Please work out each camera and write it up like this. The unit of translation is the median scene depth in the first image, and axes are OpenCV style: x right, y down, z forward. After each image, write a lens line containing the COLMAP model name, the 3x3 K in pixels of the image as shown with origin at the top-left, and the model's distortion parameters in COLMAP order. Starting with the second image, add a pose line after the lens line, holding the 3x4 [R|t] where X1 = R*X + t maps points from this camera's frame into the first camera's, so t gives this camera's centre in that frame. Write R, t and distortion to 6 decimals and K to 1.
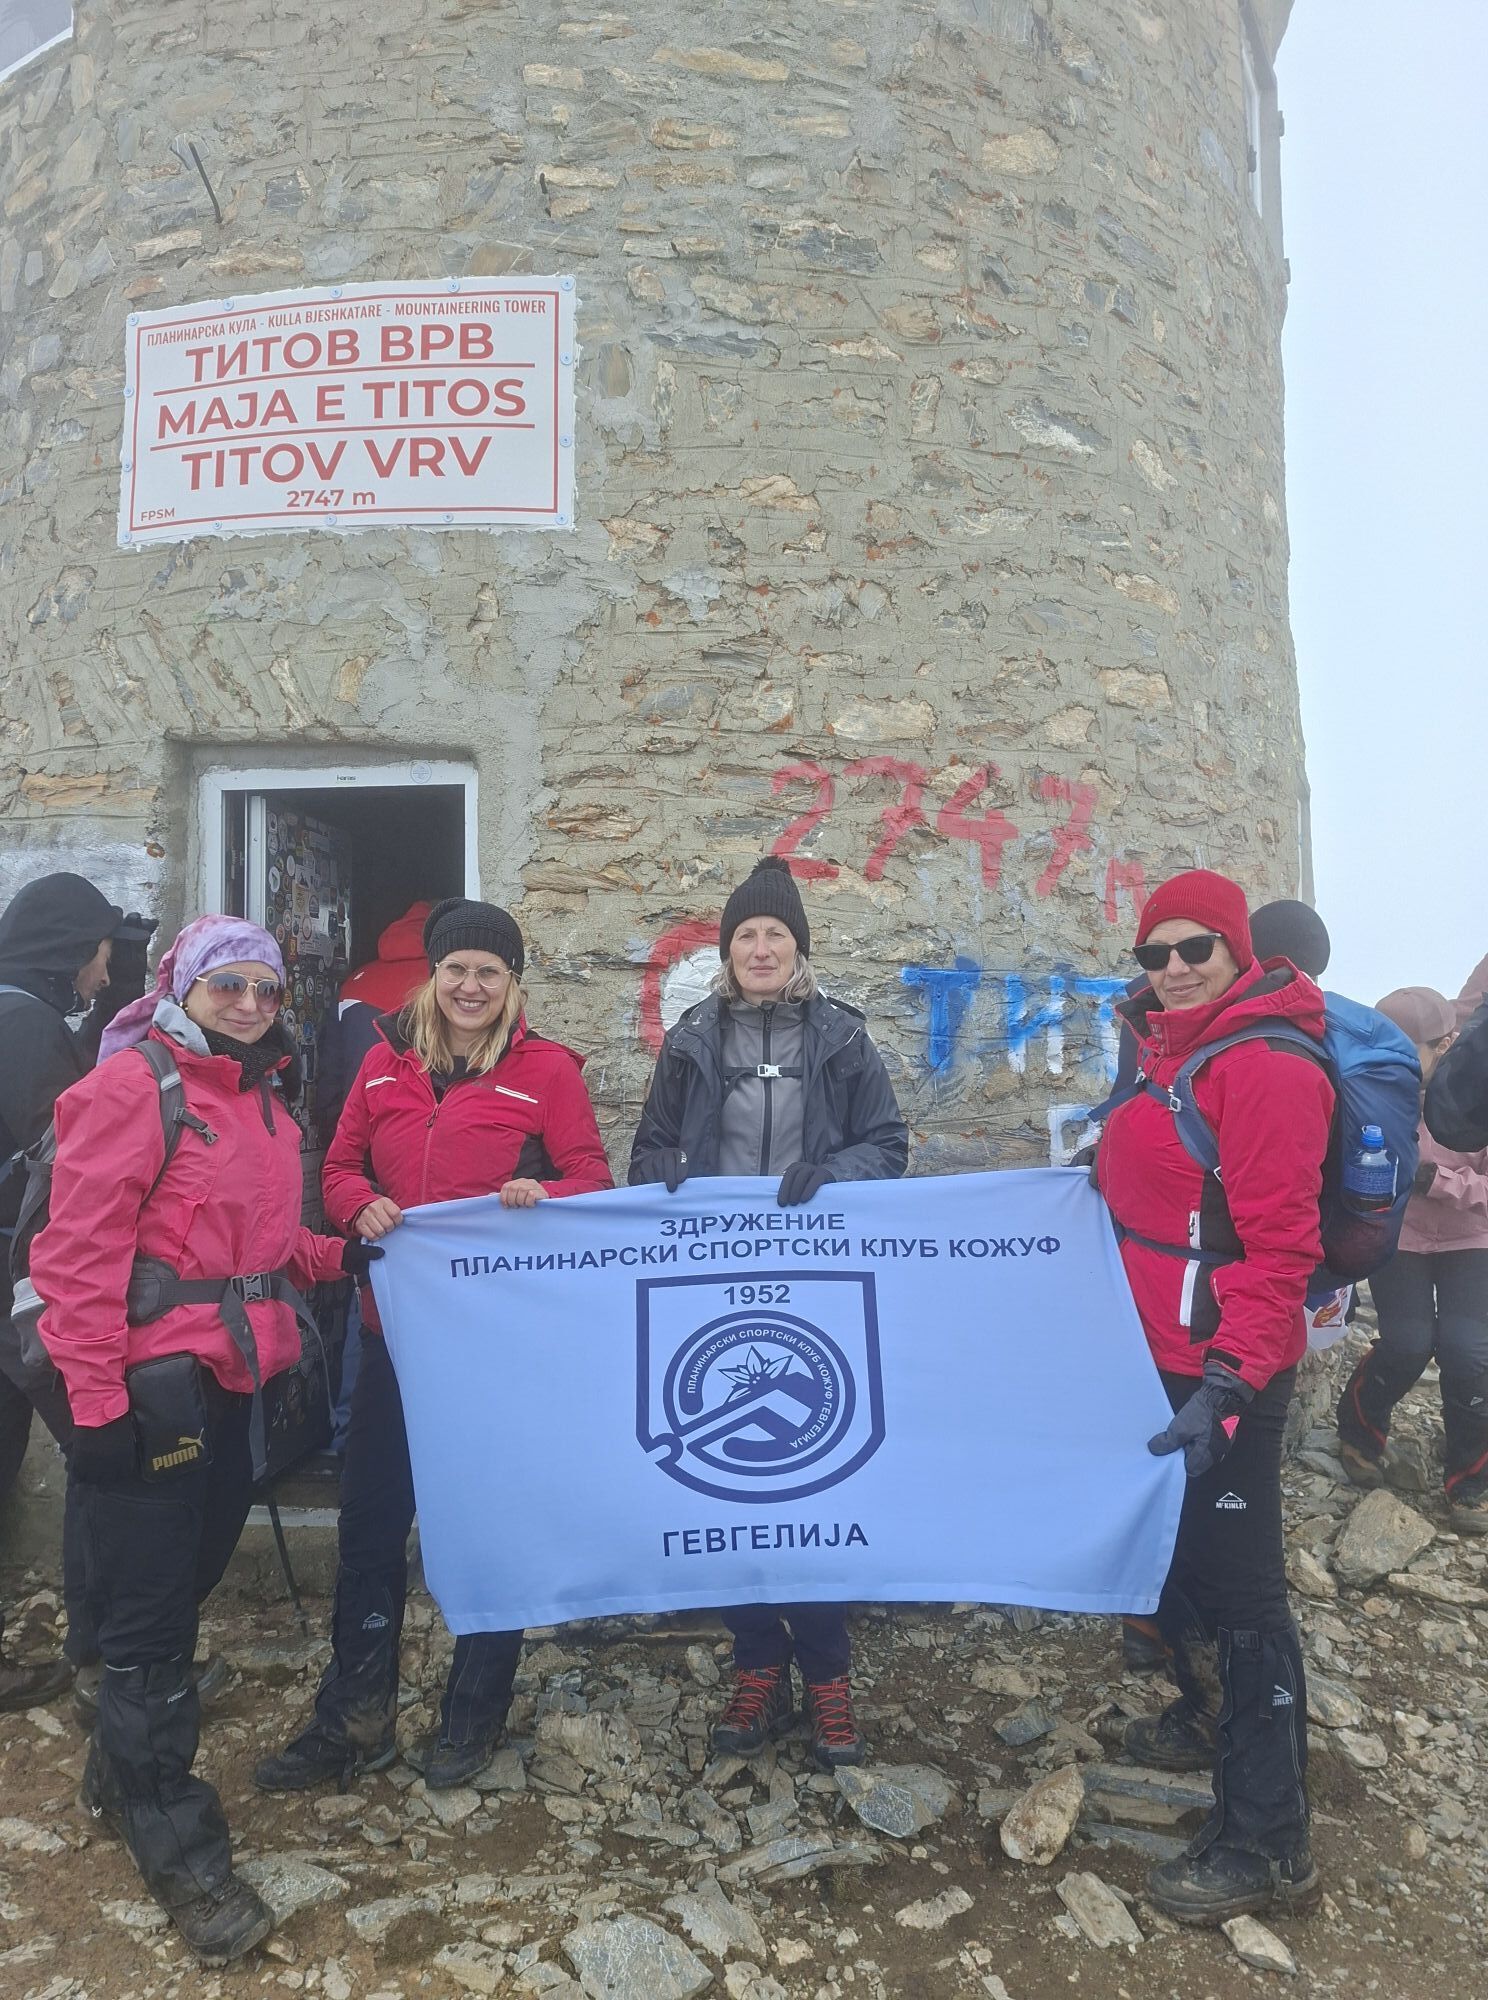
lens RADIAL K [[1340.6, 0, 744.0], [0, 1340.6, 1000.0], [0, 0, 1]] dist [0.108210, -0.129403]
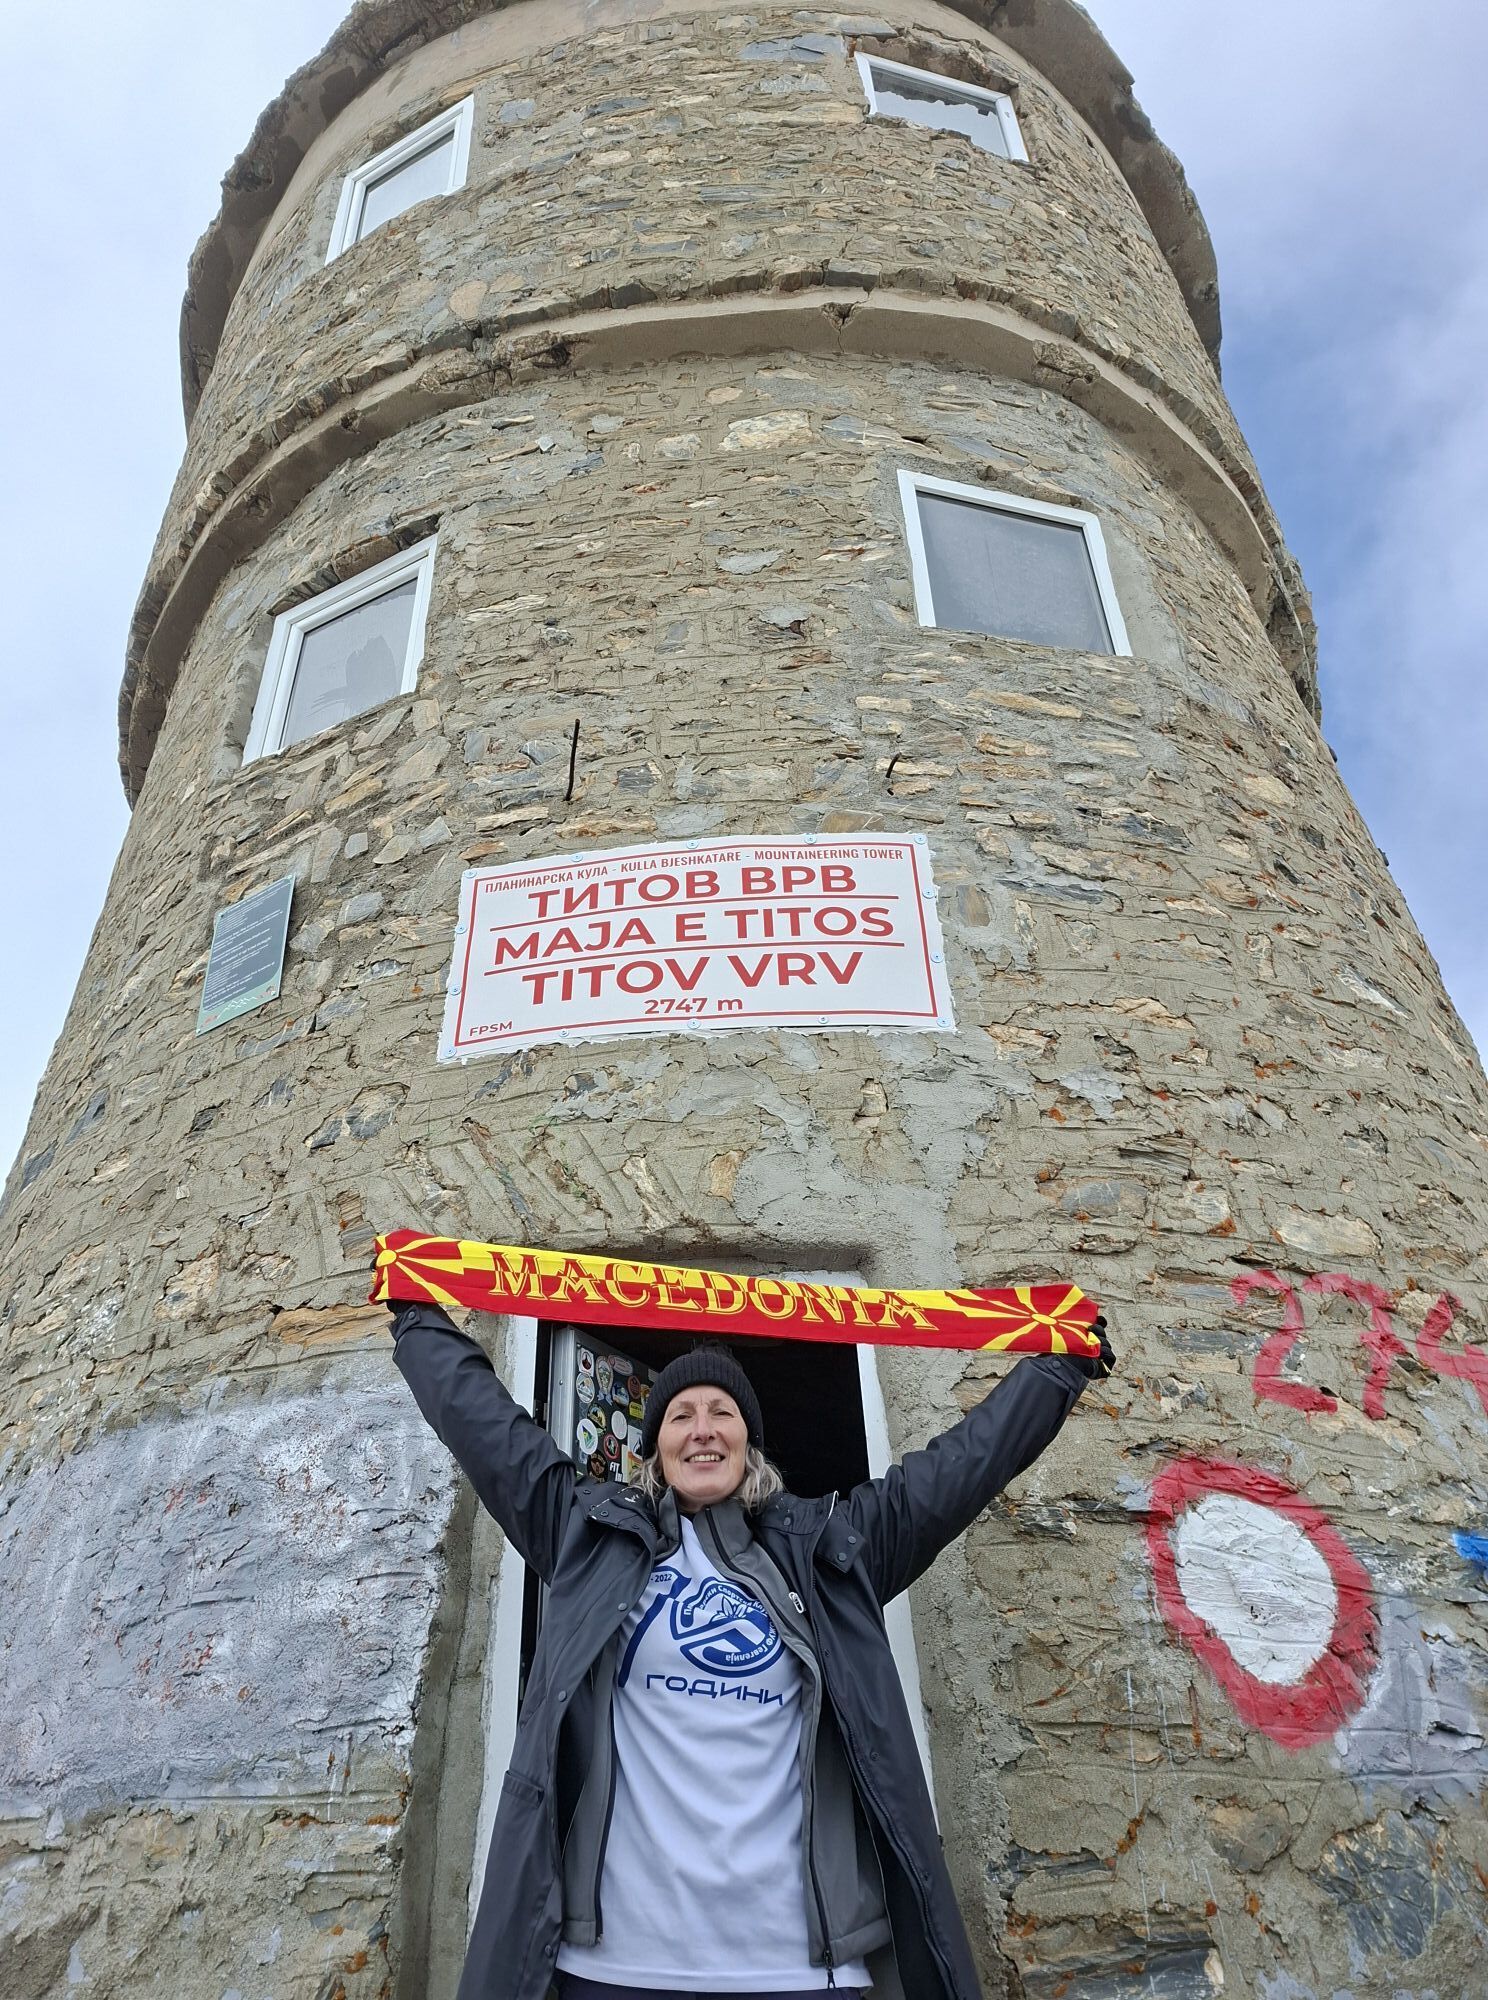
lens RADIAL K [[1361.2, 0, 733.2], [0, 1361.2, 1001.0], [0, 0, 1]] dist [0.142895, -0.203398]
pose [[0.995665, 0.019086, 0.091035, -0.356104], [0.036584, 0.819483, -0.571935, 0.162560], [-0.085517, 0.572786, 0.815232, 0.232320]]
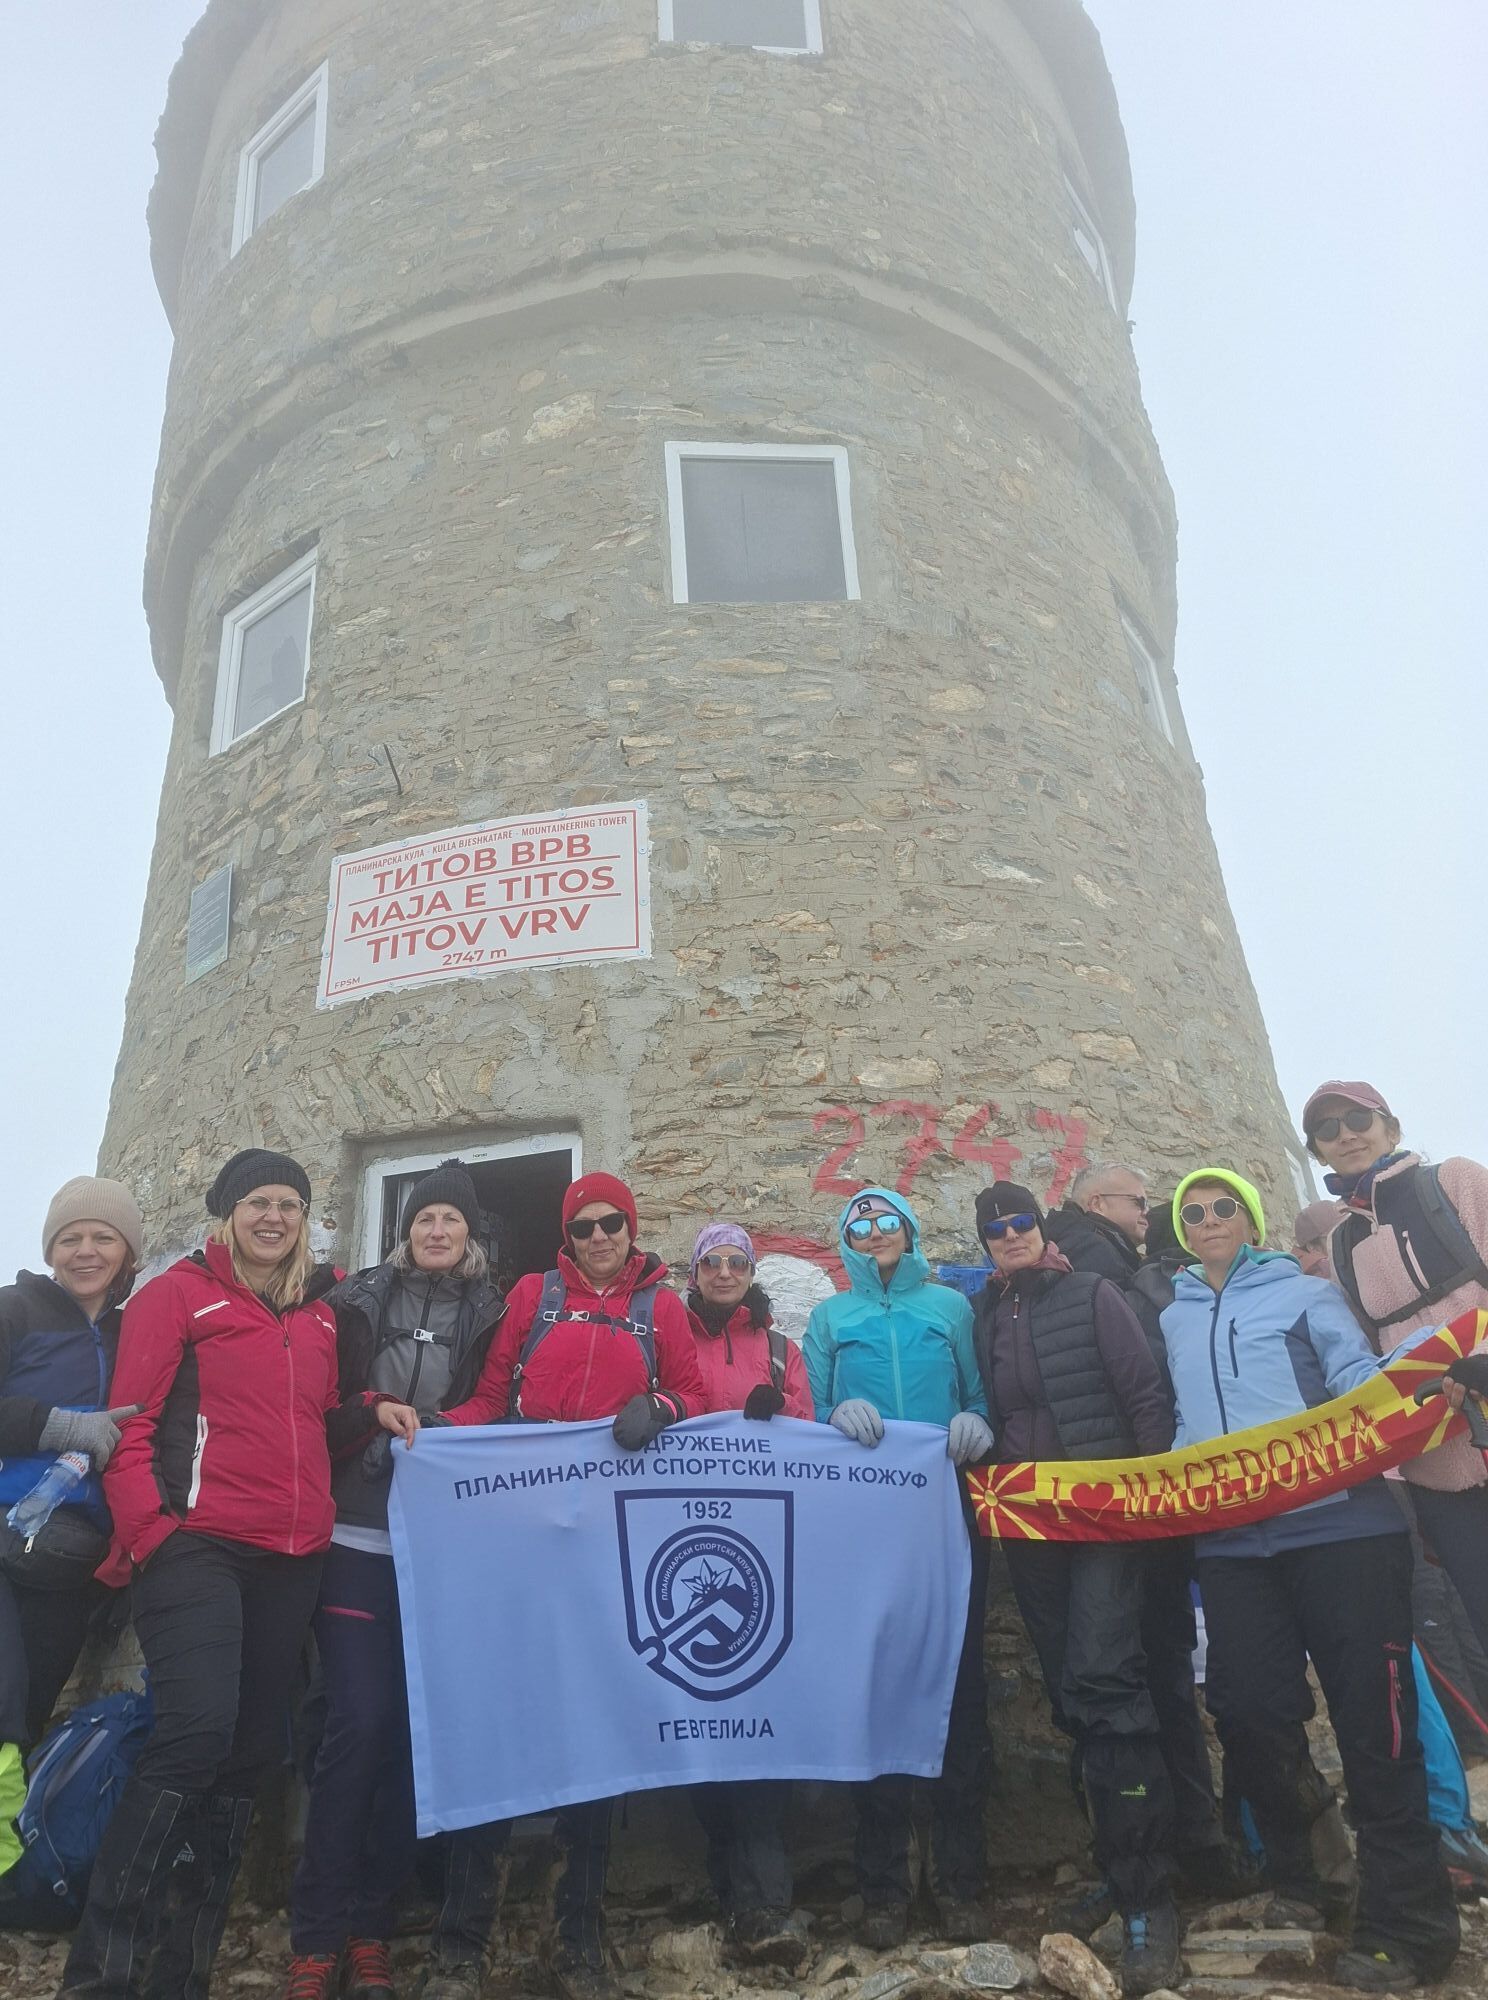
lens RADIAL K [[1352.0, 0, 755.2], [0, 1352.0, 1015.5], [0, 0, 1]] dist [0.138793, -0.183979]
pose [[0.994432, -0.091043, -0.053061, 0.042507], [0.063744, 0.920681, -0.385076, 0.225301], [0.083911, 0.379549, 0.921358, -0.203526]]
